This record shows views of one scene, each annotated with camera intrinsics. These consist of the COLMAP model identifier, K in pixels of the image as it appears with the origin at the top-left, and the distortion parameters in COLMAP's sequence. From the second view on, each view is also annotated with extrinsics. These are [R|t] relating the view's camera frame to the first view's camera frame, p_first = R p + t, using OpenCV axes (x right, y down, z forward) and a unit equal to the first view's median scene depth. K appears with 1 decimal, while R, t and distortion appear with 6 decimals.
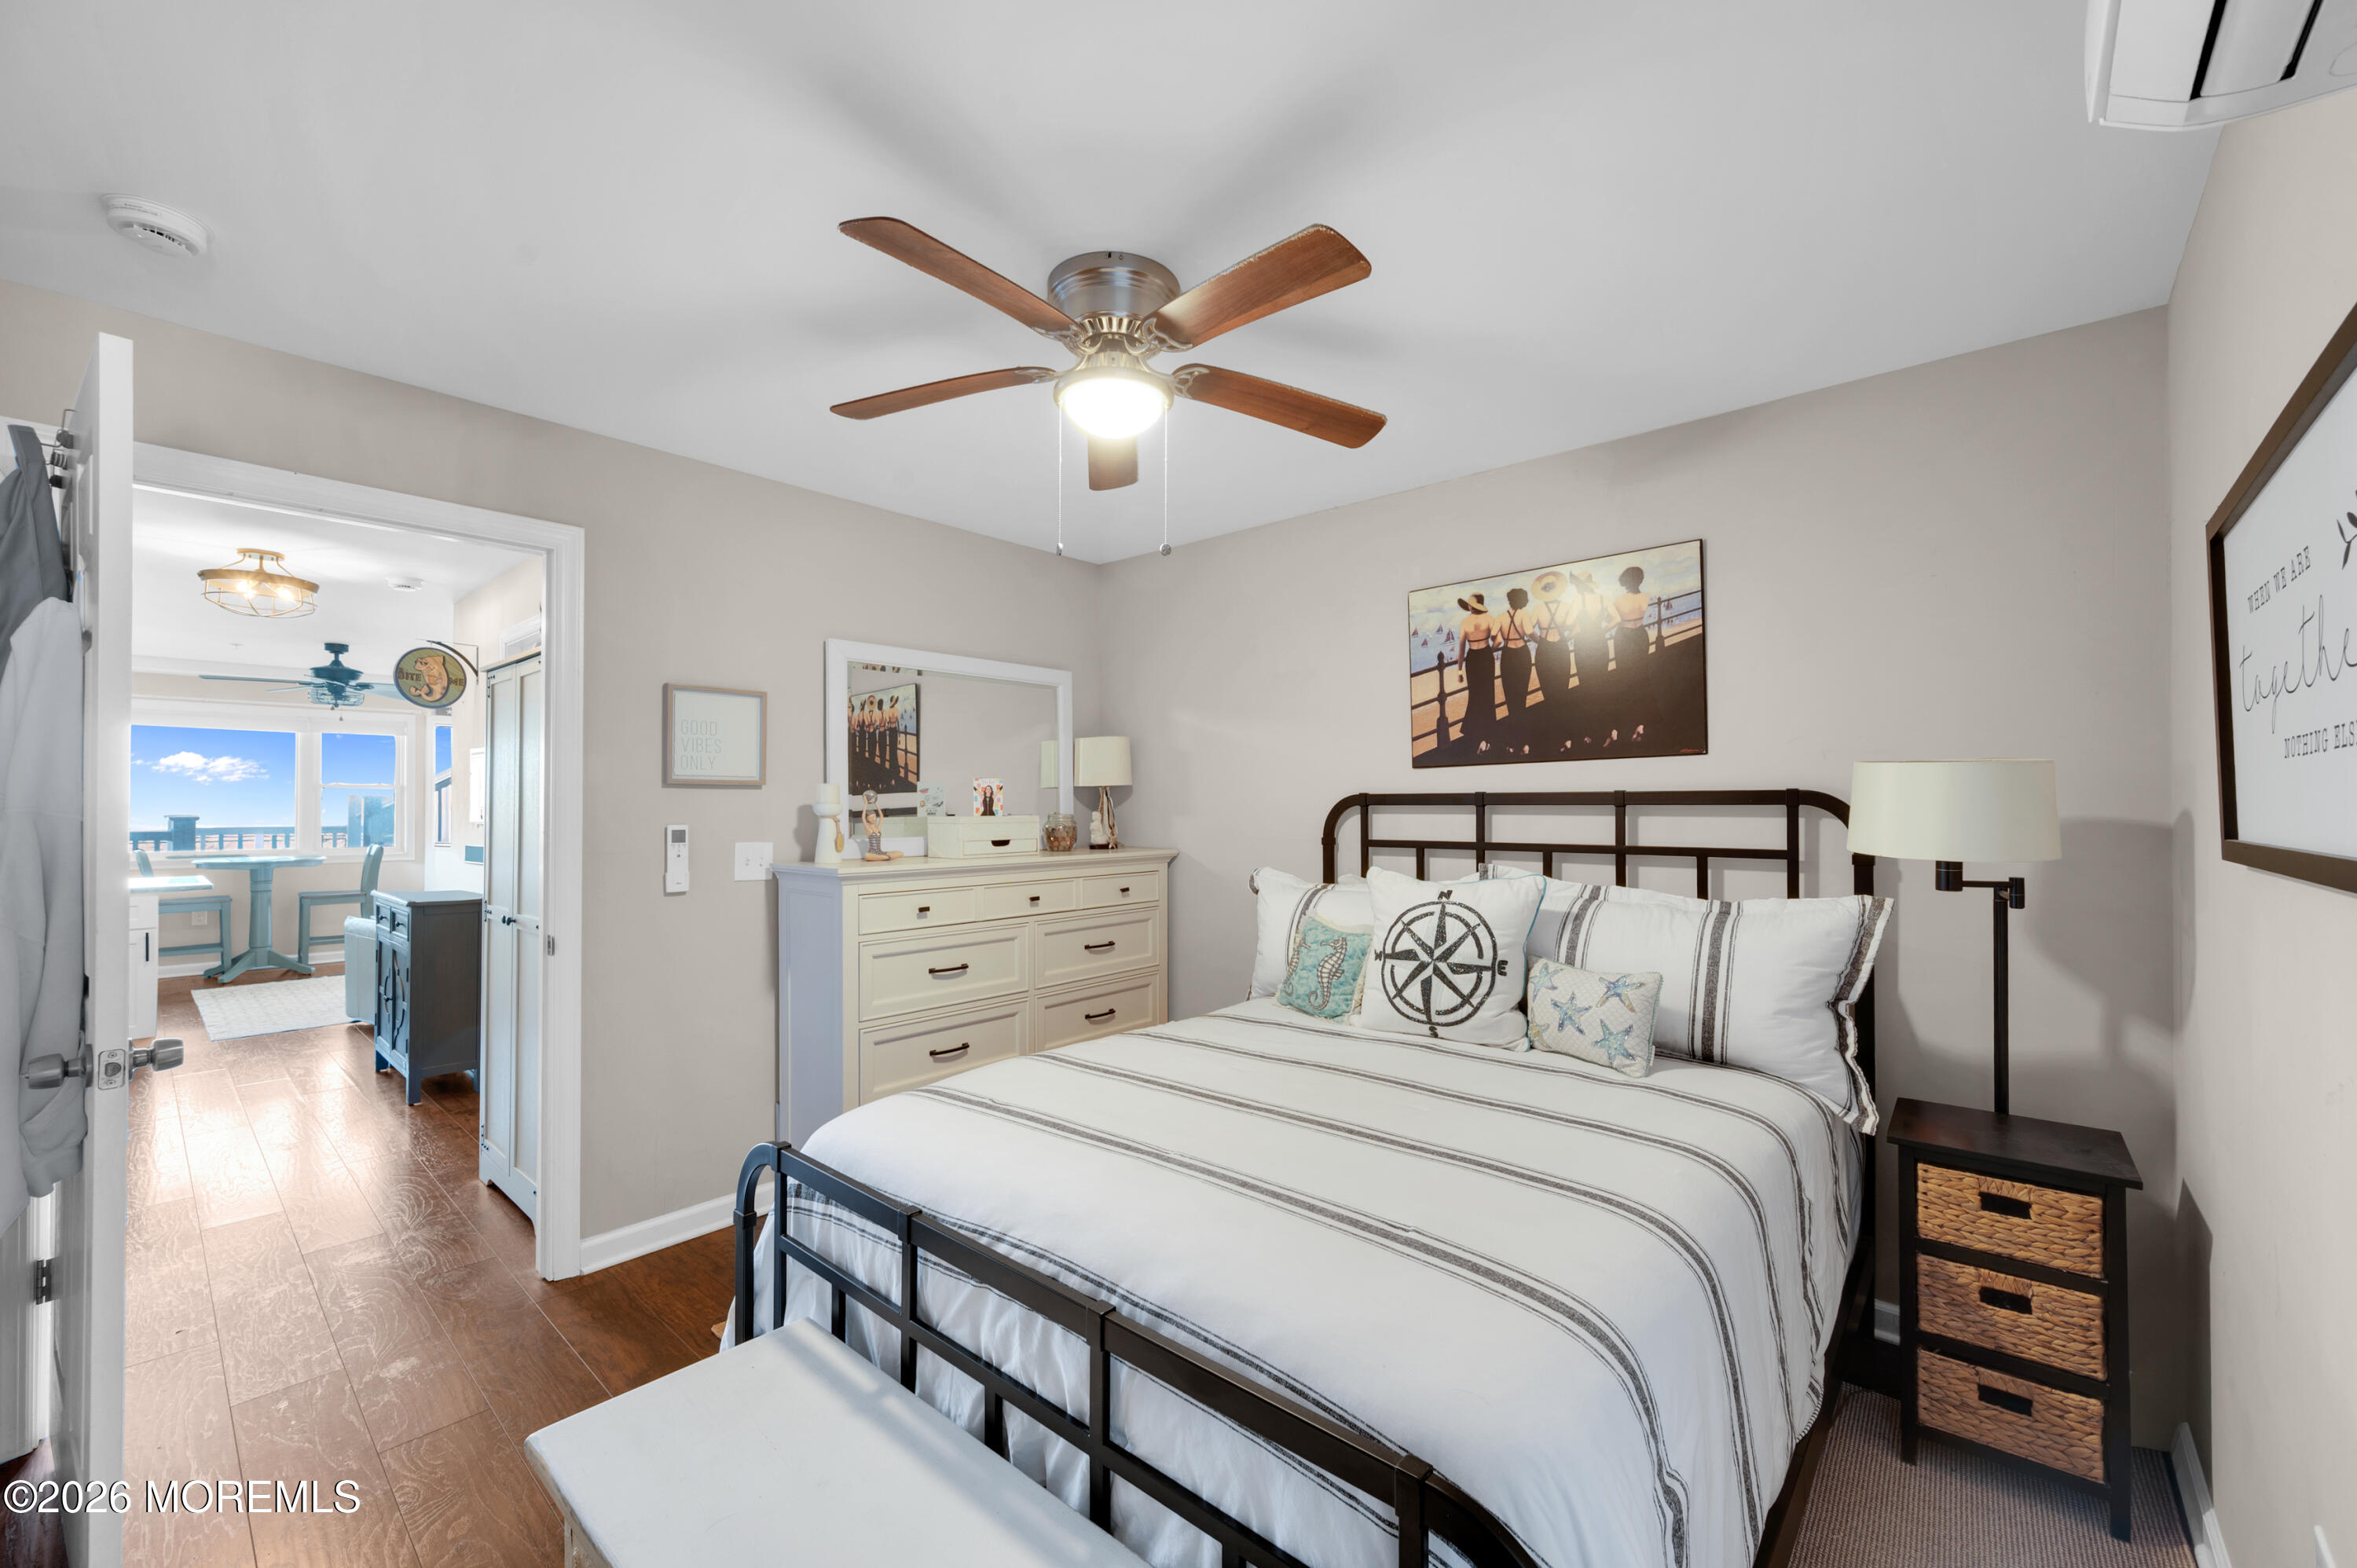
lens RADIAL K [[930.8, 0, 1191.2], [0, 930.8, 787.2], [0, 0, 1]] dist [0.001153, 0.000141]
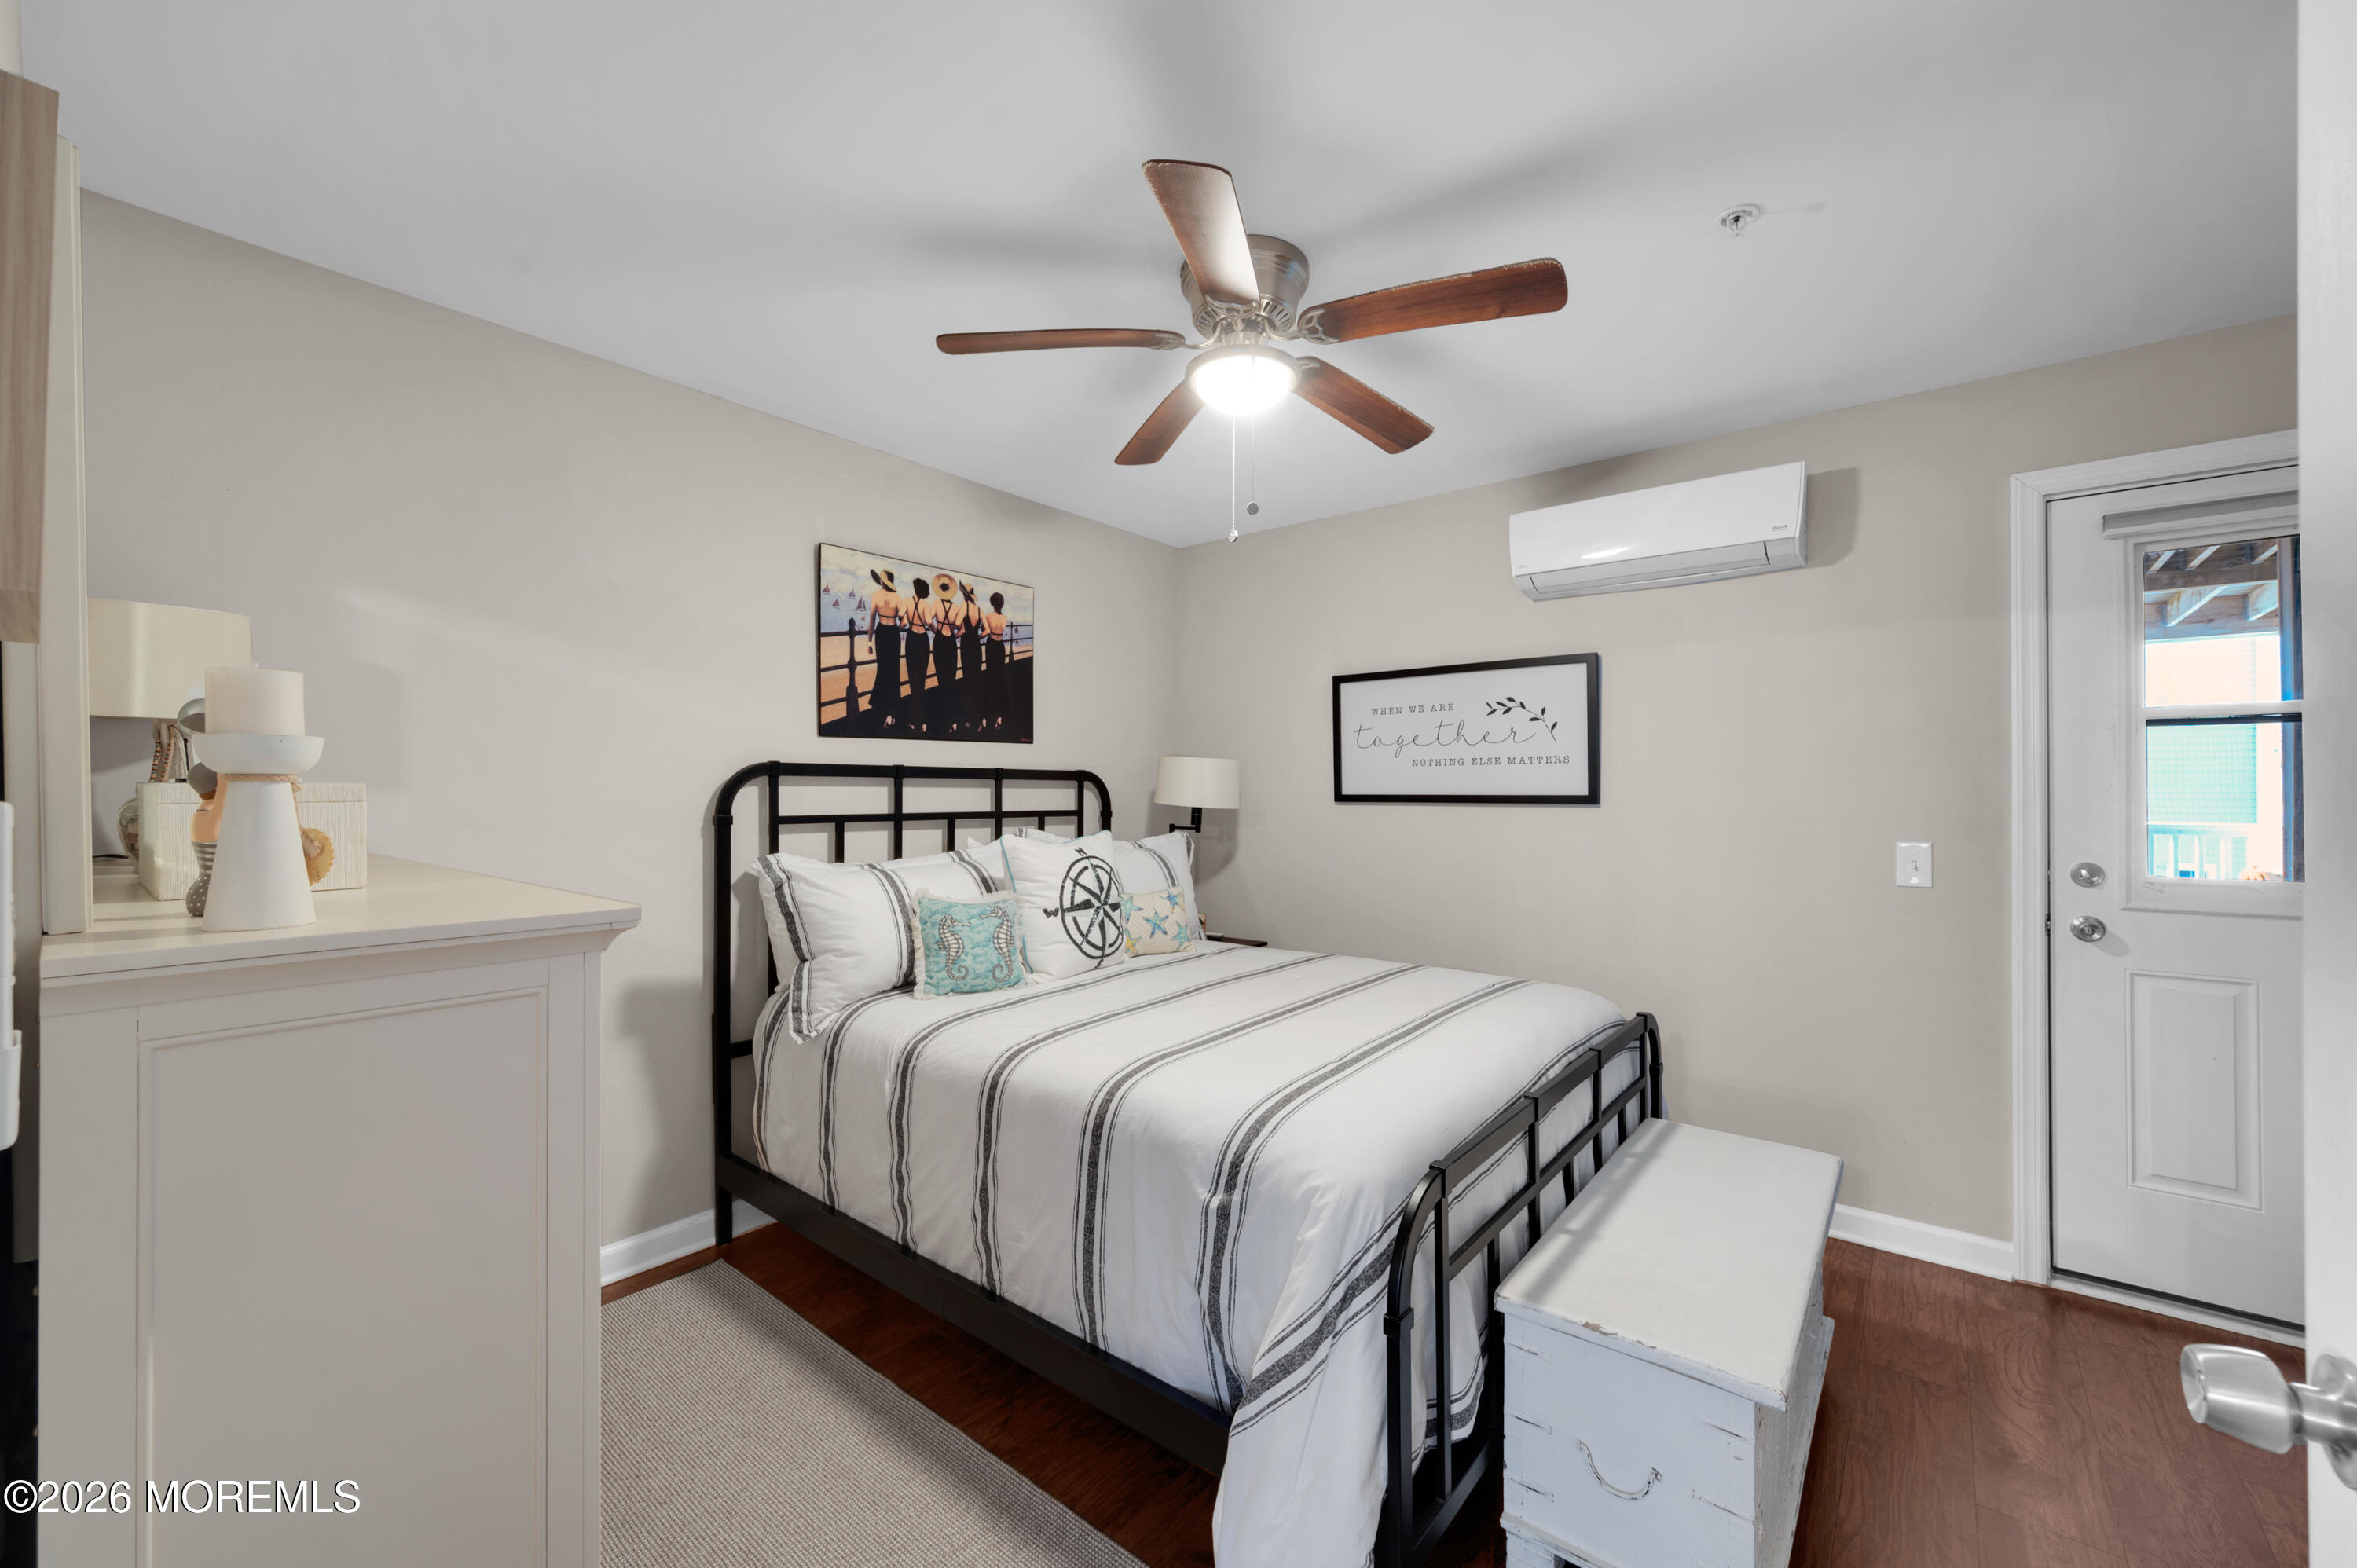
lens RADIAL K [[930.8, 0, 1191.2], [0, 930.8, 787.2], [0, 0, 1]] dist [0.001153, 0.000141]
pose [[-0.040879, 0.003518, 0.999158, -0.734264], [-0.025853, 0.999655, -0.004578, 0.025956], [-0.998830, -0.026018, -0.040774, 0.711555]]
